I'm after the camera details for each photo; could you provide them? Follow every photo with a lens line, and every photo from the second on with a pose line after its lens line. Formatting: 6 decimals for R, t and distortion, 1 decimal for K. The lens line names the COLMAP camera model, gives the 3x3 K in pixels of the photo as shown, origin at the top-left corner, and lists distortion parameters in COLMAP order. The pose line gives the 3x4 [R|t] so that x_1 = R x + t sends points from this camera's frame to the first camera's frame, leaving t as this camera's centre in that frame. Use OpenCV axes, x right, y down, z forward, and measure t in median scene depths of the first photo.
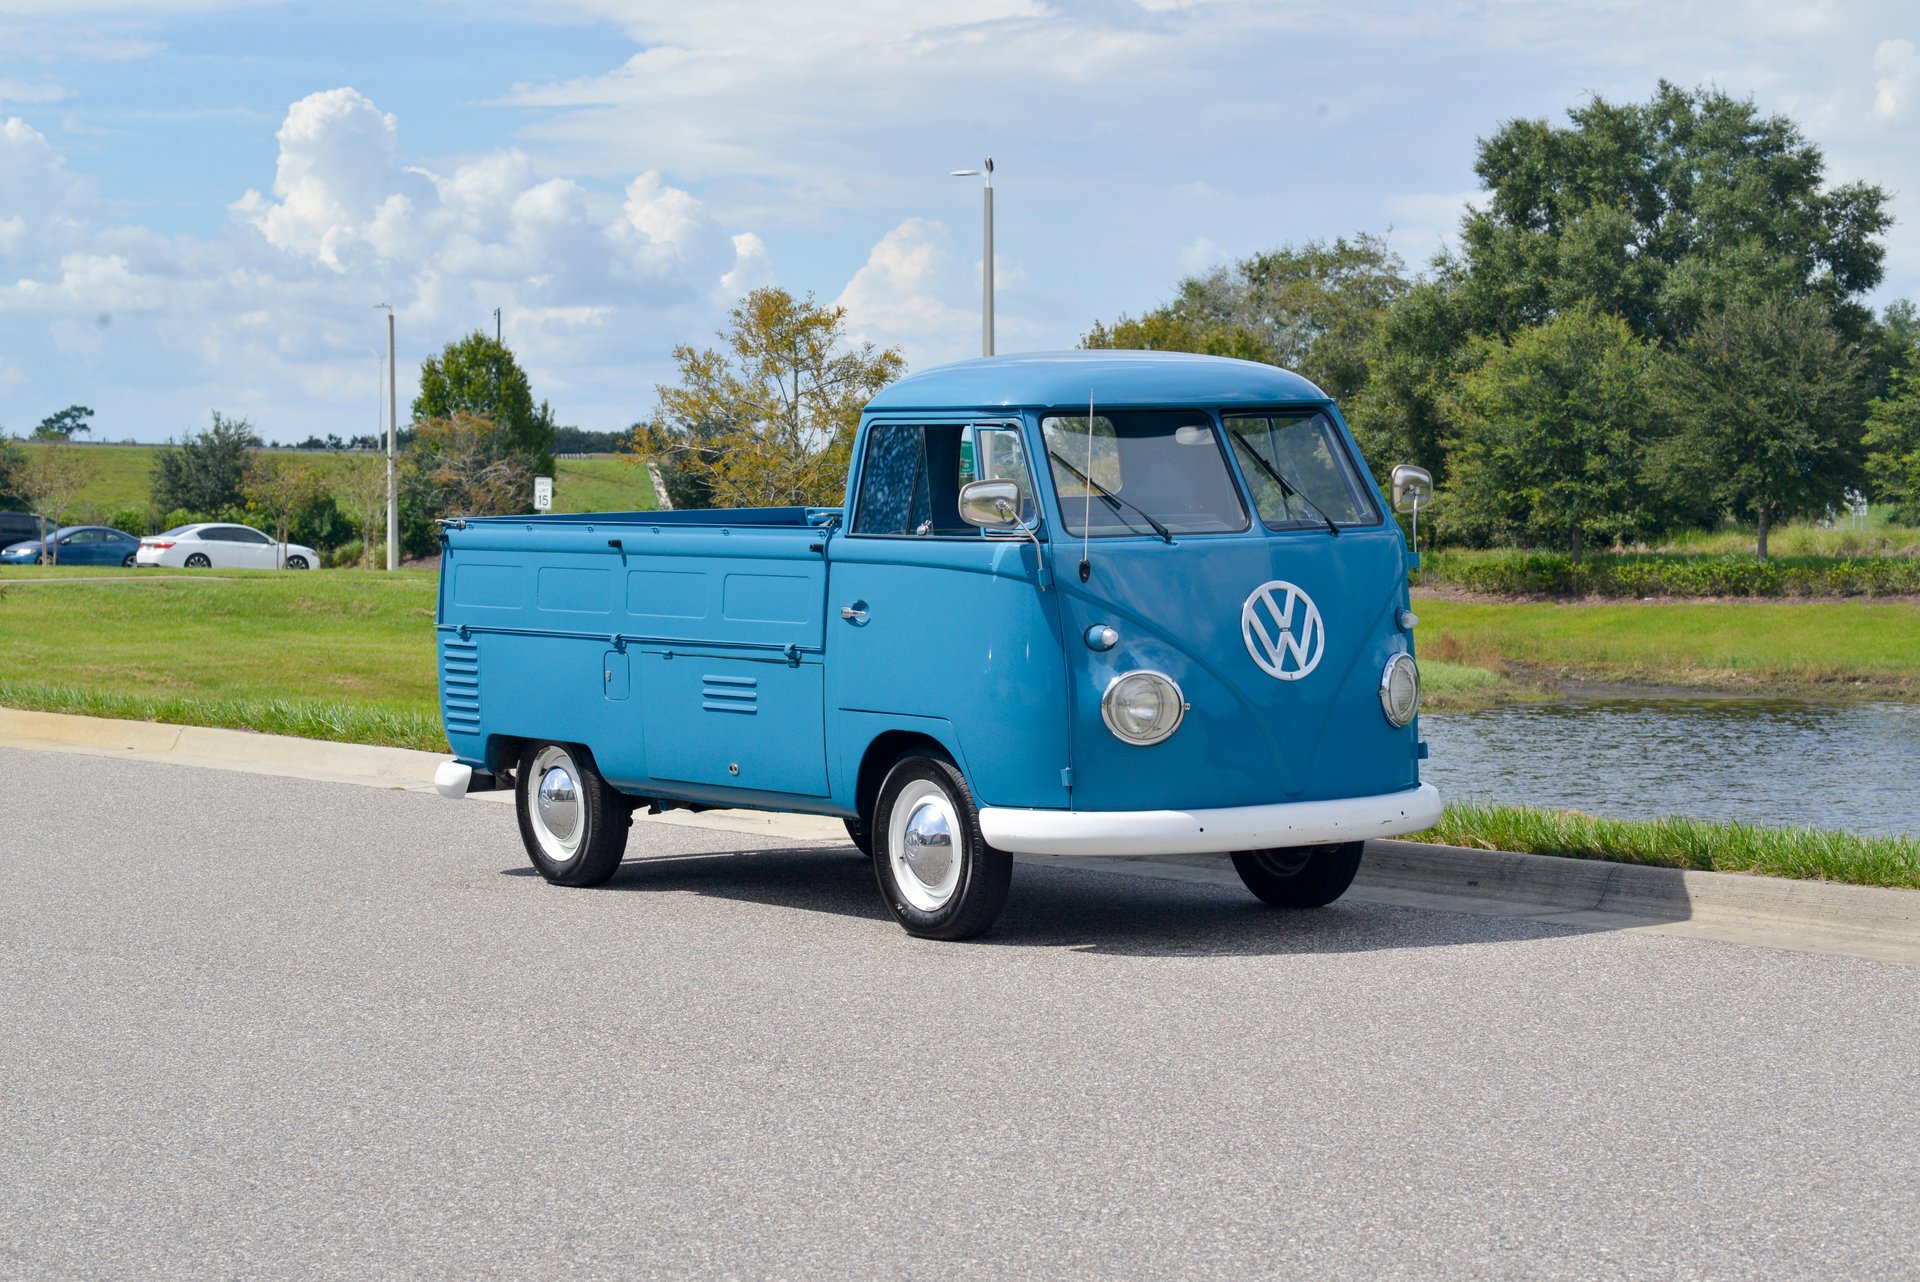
lens RADIAL K [[4487.3, 0, 960.0], [0, 4487.3, 641.0], [0, 0, 1]] dist [0.001999, 0.710165]
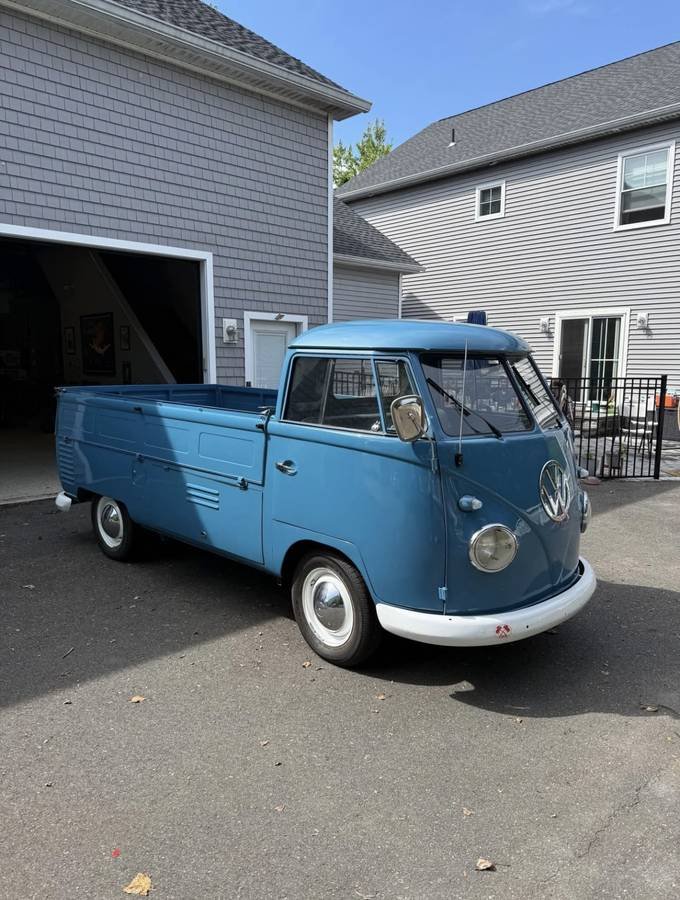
lens RADIAL K [[678.2, 0, 323.2], [0, 678.2, 445.5], [0, 0, 1]] dist [-0.024727, -0.003324]
pose [[0.980227, 0.004851, 0.197815, -0.052958], [-0.025002, 0.994724, 0.099497, -0.035391], [-0.196289, -0.102476, 0.975177, 0.653254]]
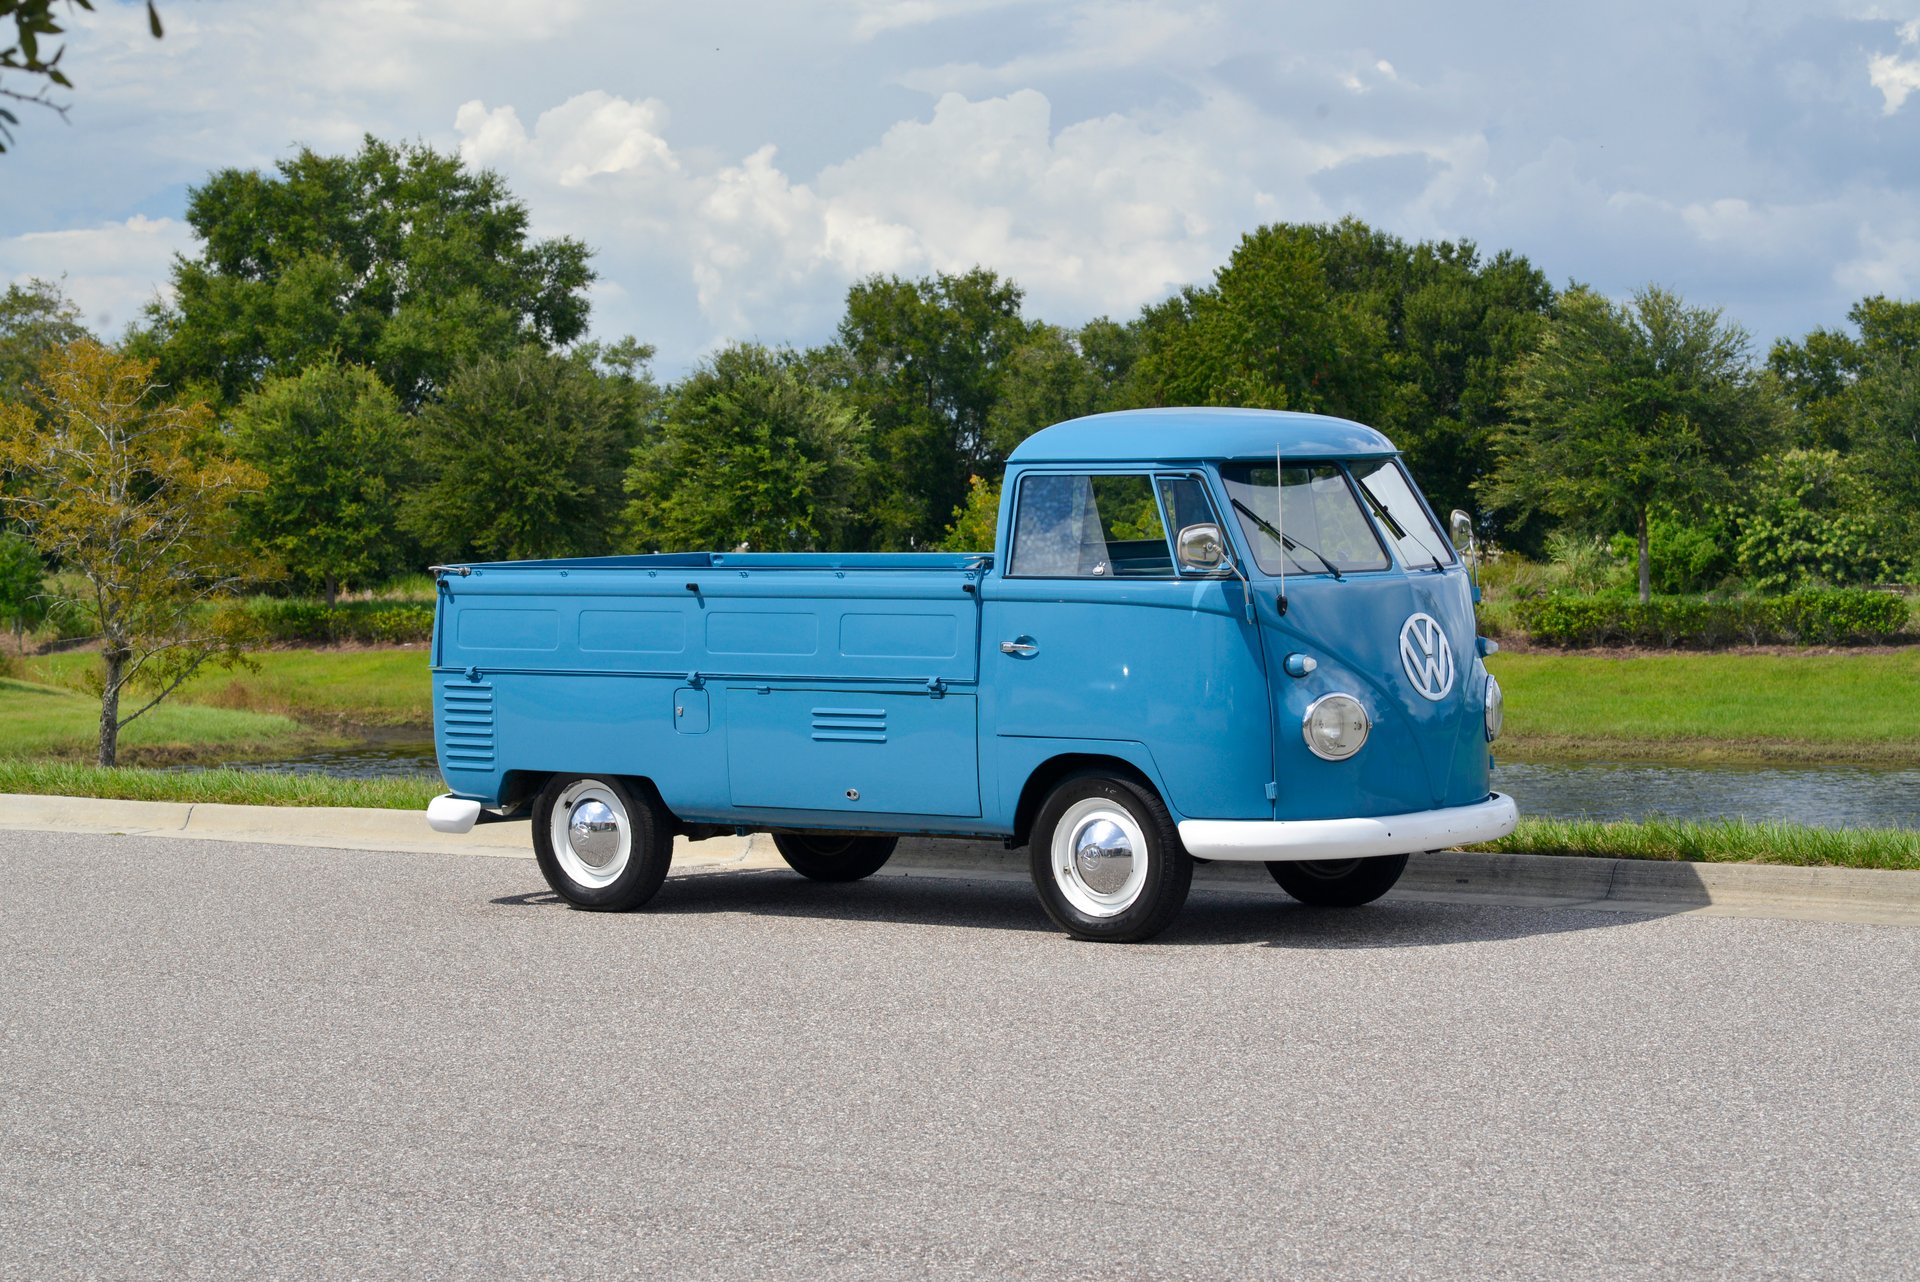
lens RADIAL K [[4487.3, 0, 960.0], [0, 4487.3, 641.0], [0, 0, 1]] dist [0.001999, 0.710165]
pose [[0.949216, -0.012765, 0.314366, -0.332909], [0.016112, 0.999838, -0.008050, 0.000703], [-0.314212, 0.012707, 0.949268, -0.028502]]
